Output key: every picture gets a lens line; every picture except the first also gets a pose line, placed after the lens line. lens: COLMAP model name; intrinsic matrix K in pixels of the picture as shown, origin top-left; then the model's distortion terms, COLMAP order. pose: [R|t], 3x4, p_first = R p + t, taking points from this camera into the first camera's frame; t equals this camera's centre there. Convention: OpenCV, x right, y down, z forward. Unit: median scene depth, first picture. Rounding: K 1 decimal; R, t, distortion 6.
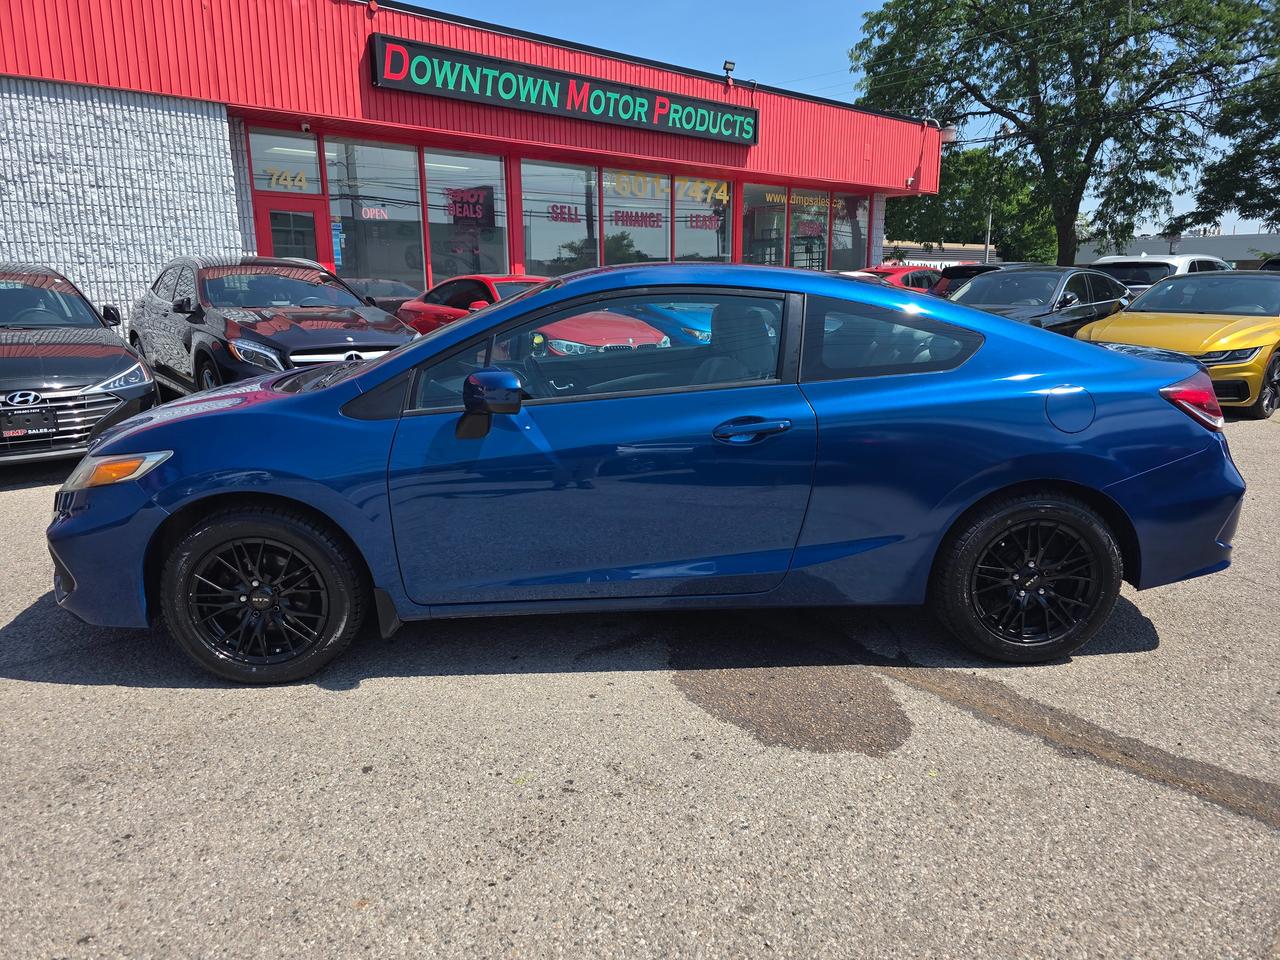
lens RADIAL K [[881.6, 0, 633.8], [0, 881.6, 473.0], [0, 0, 1]] dist [0.048408, -0.054056]
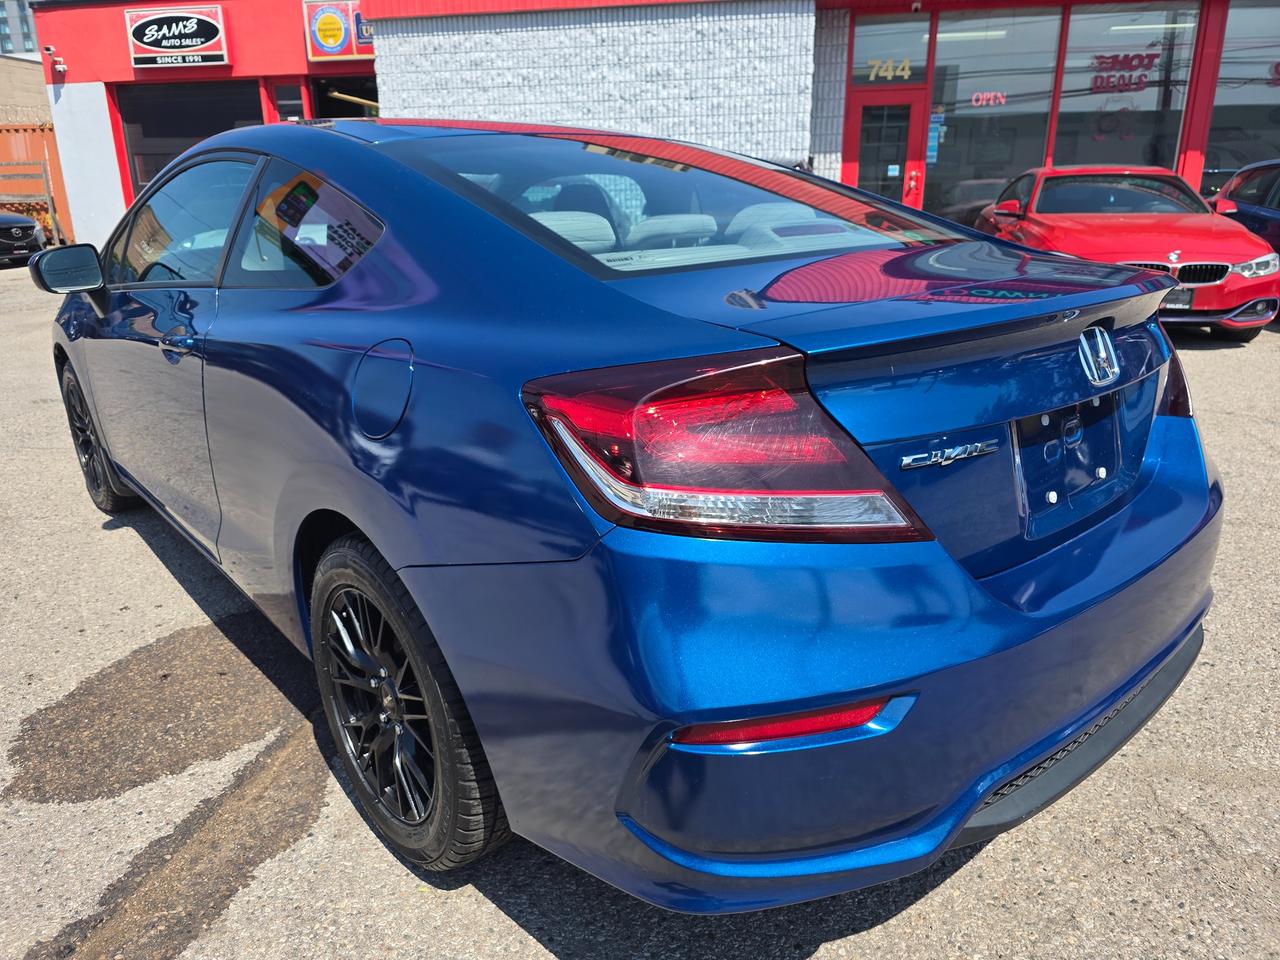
lens RADIAL K [[881.6, 0, 633.8], [0, 881.6, 473.0], [0, 0, 1]] dist [0.048408, -0.054056]
pose [[0.596388, 0.229373, -0.769227, 0.309787], [-0.156651, 0.973136, 0.168722, -0.042143], [0.787262, 0.019876, 0.616298, 0.267281]]
